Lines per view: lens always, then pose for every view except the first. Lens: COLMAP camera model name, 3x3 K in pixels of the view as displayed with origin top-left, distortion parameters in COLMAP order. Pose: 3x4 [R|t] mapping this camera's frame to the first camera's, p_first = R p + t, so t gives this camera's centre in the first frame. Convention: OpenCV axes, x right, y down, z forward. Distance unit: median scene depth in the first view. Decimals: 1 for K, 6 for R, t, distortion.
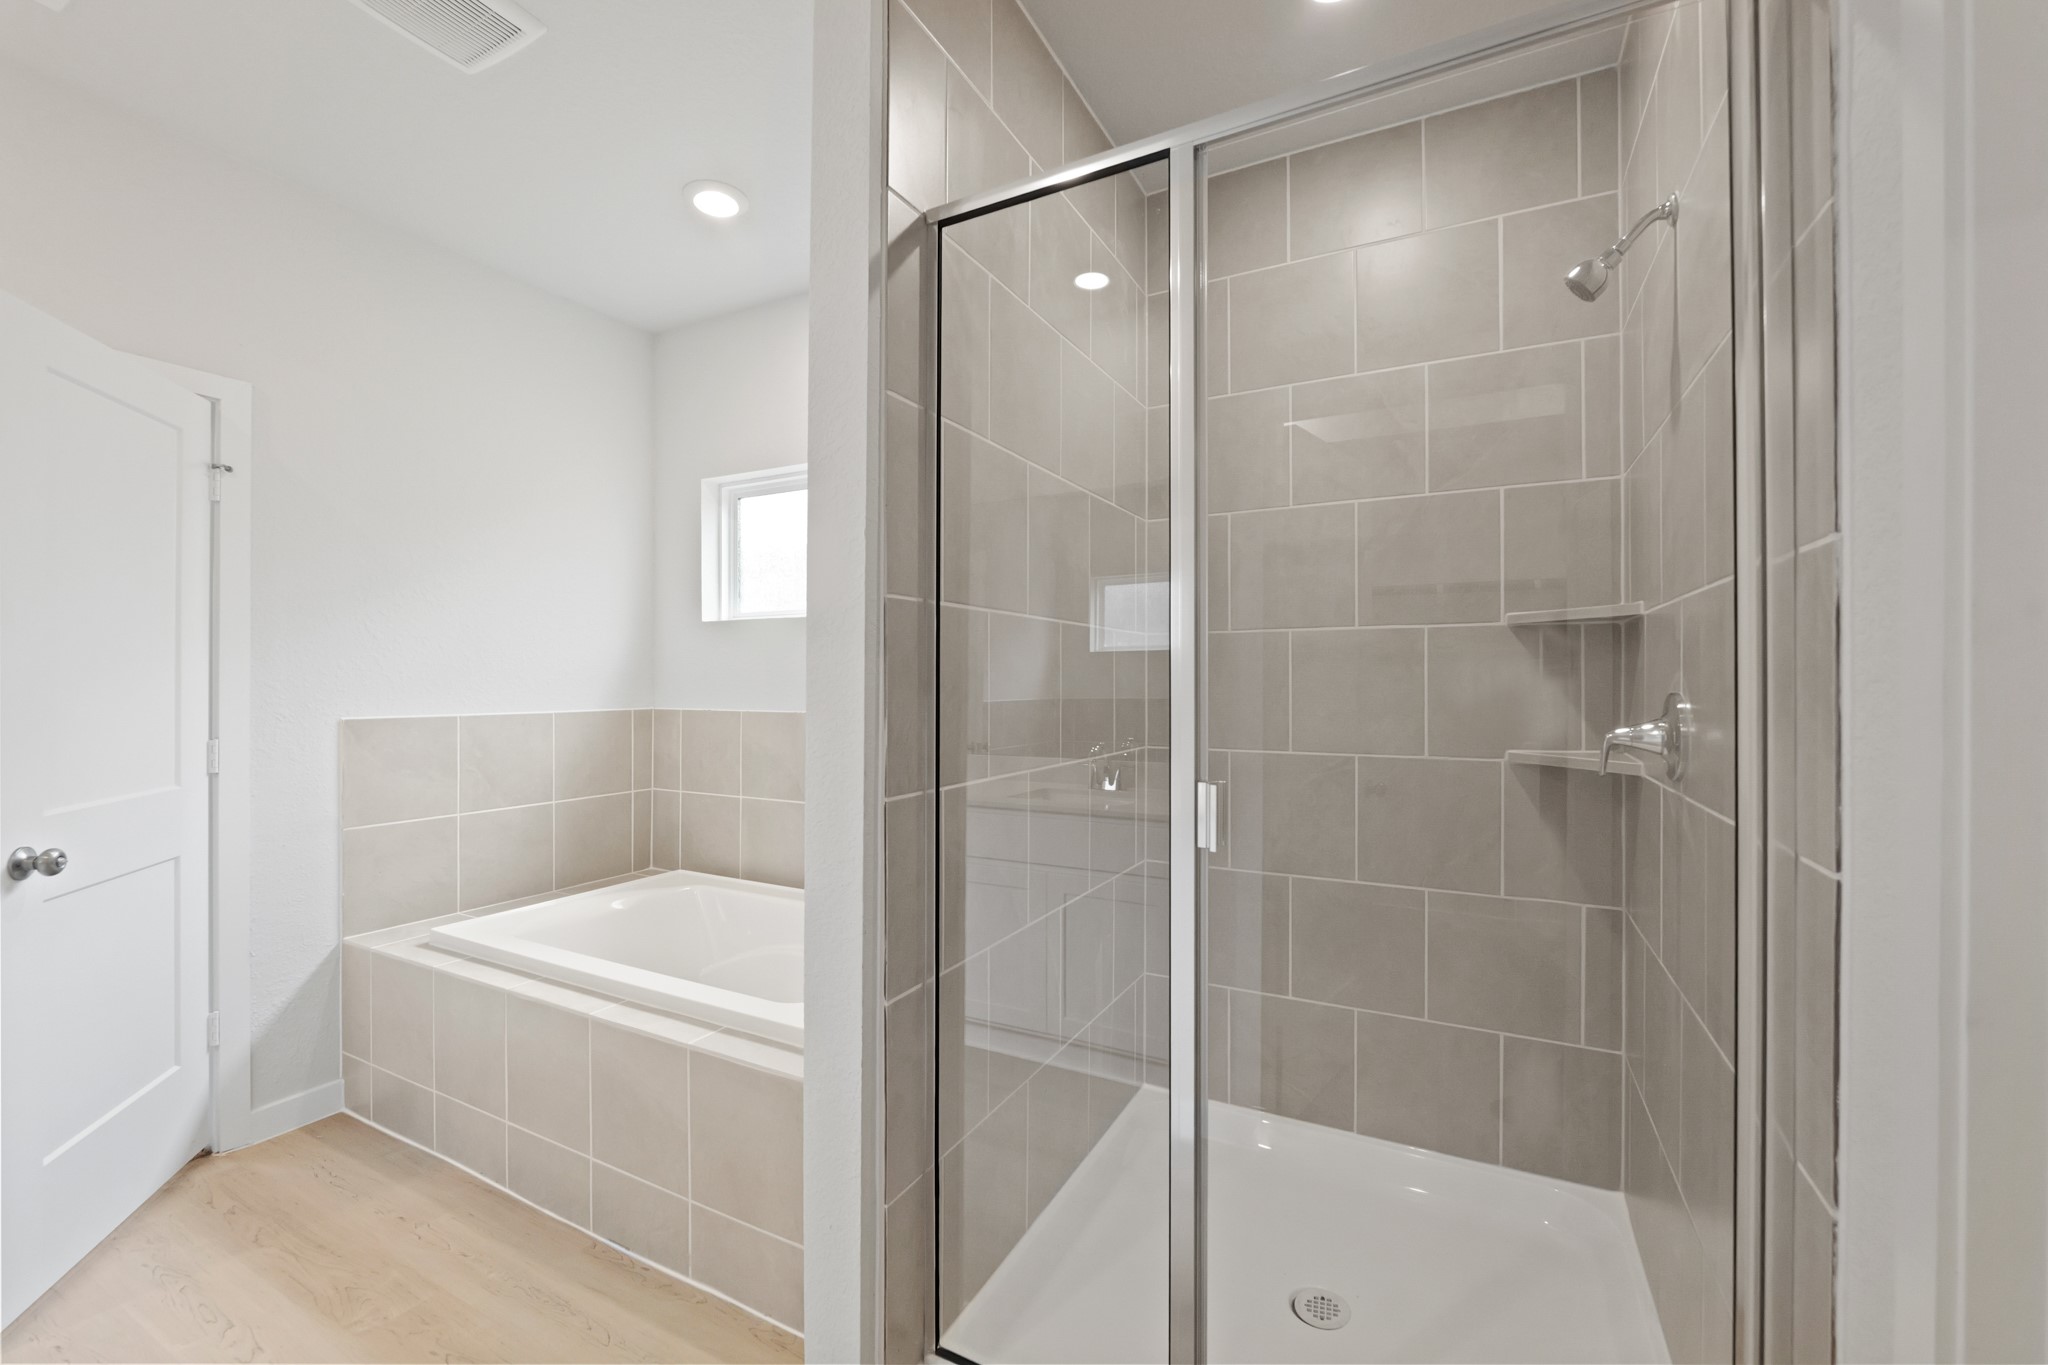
lens RADIAL K [[835.1, 0, 1018.7], [0, 835.1, 674.6], [0, 0, 1]] dist [-0.011911, -0.000300]
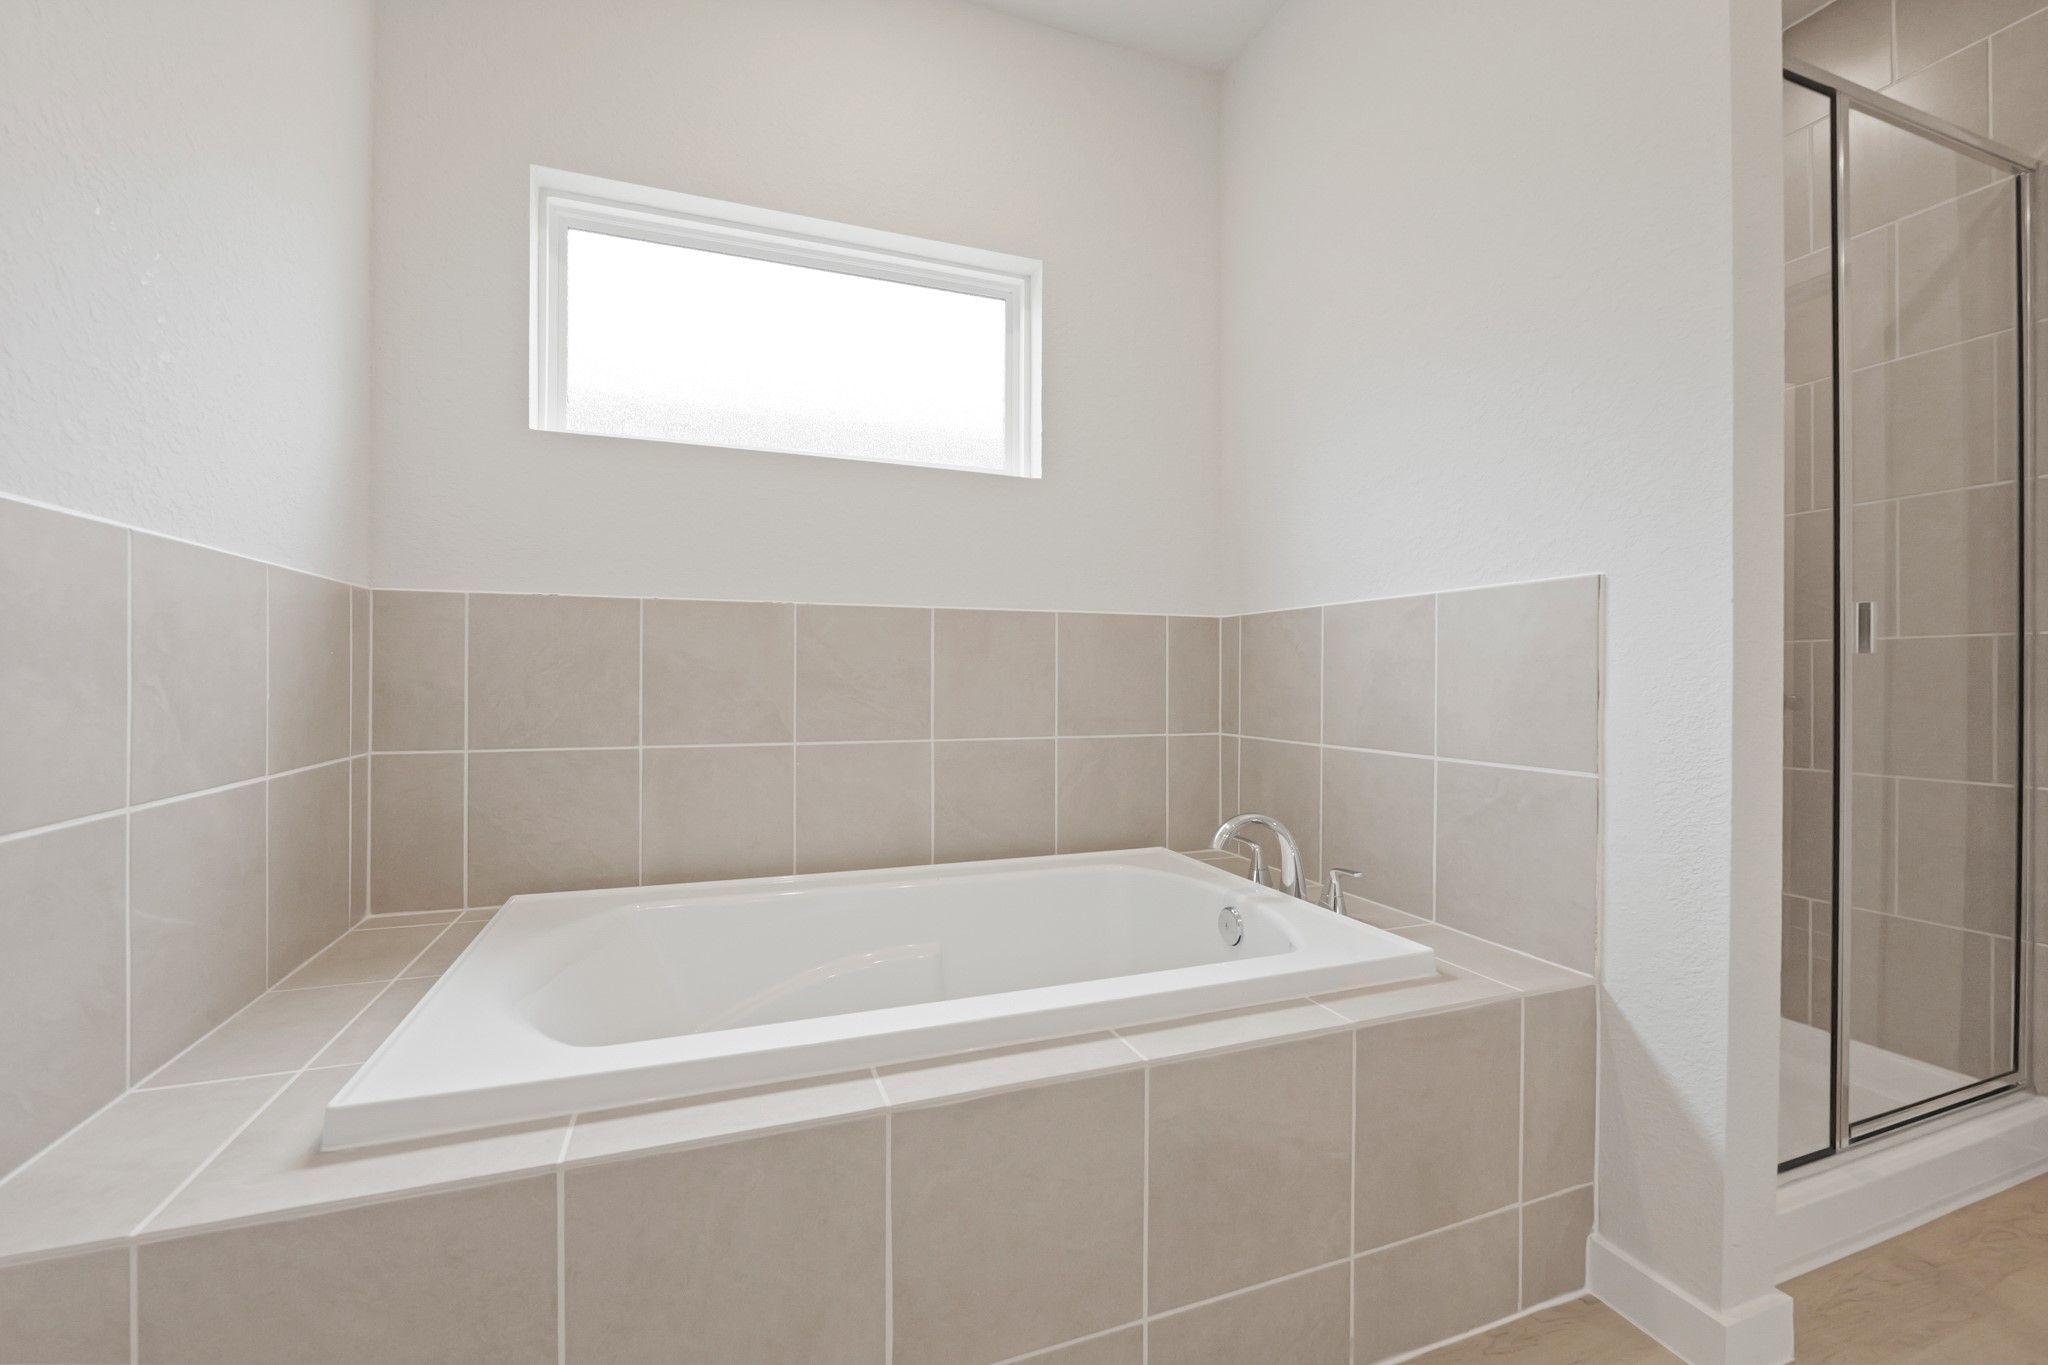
lens RADIAL K [[835.1, 0, 1020.4], [0, 835.1, 681.1], [0, 0, 1]] dist [-0.011911, -0.000300]
pose [[0.669277, -0.005620, 0.742992, -0.674943], [-0.008739, 0.999843, 0.015435, 0.103835], [-0.742962, -0.016823, 0.669122, 0.480393]]
